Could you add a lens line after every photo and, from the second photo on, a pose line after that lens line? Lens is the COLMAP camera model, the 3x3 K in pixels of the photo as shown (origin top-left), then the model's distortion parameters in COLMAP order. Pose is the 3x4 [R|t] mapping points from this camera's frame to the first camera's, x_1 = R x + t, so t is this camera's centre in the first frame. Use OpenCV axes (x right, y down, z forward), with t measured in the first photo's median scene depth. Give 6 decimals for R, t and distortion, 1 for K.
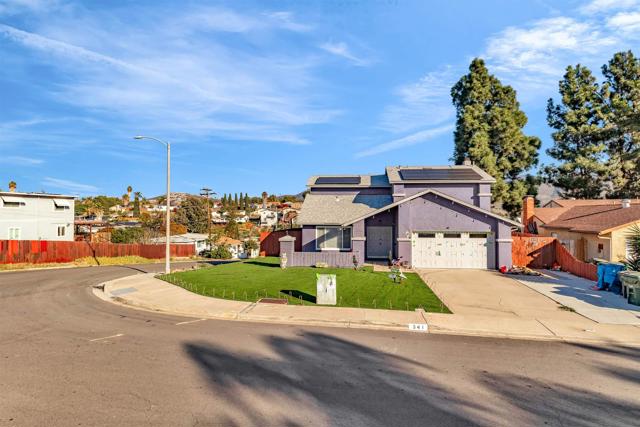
lens RADIAL K [[369.1, 0, 318.8], [0, 369.1, 208.7], [0, 0, 1]] dist [-0.000378, 0.001253]
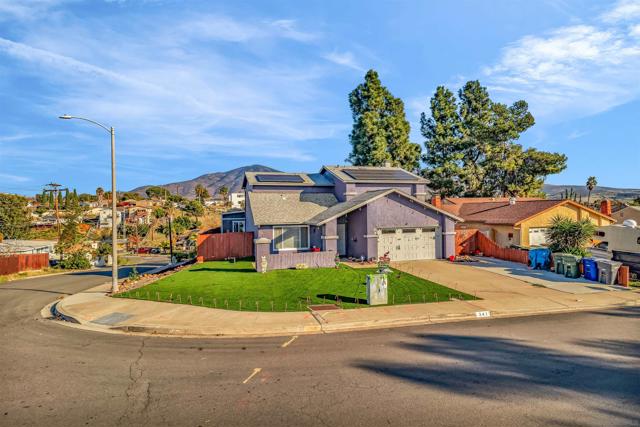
lens RADIAL K [[369.1, 0, 318.8], [0, 369.1, 208.7], [0, 0, 1]] dist [-0.000378, 0.001253]
pose [[0.916669, -0.012145, 0.399462, -0.250806], [0.009080, 0.999913, 0.009564, -0.005074], [-0.399543, -0.005140, 0.916700, 0.072066]]
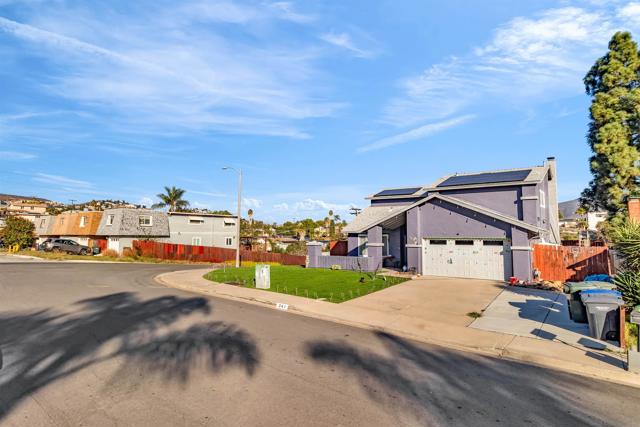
lens RADIAL K [[361.0, 0, 320.0], [0, 361.0, 213.5], [0, 0, 1]] dist [-0.002177, -0.000451]
pose [[0.864002, -0.027322, -0.502747, 0.387777], [0.003865, 0.998857, -0.047641, 0.031832], [0.503474, 0.039219, 0.863120, 0.019816]]
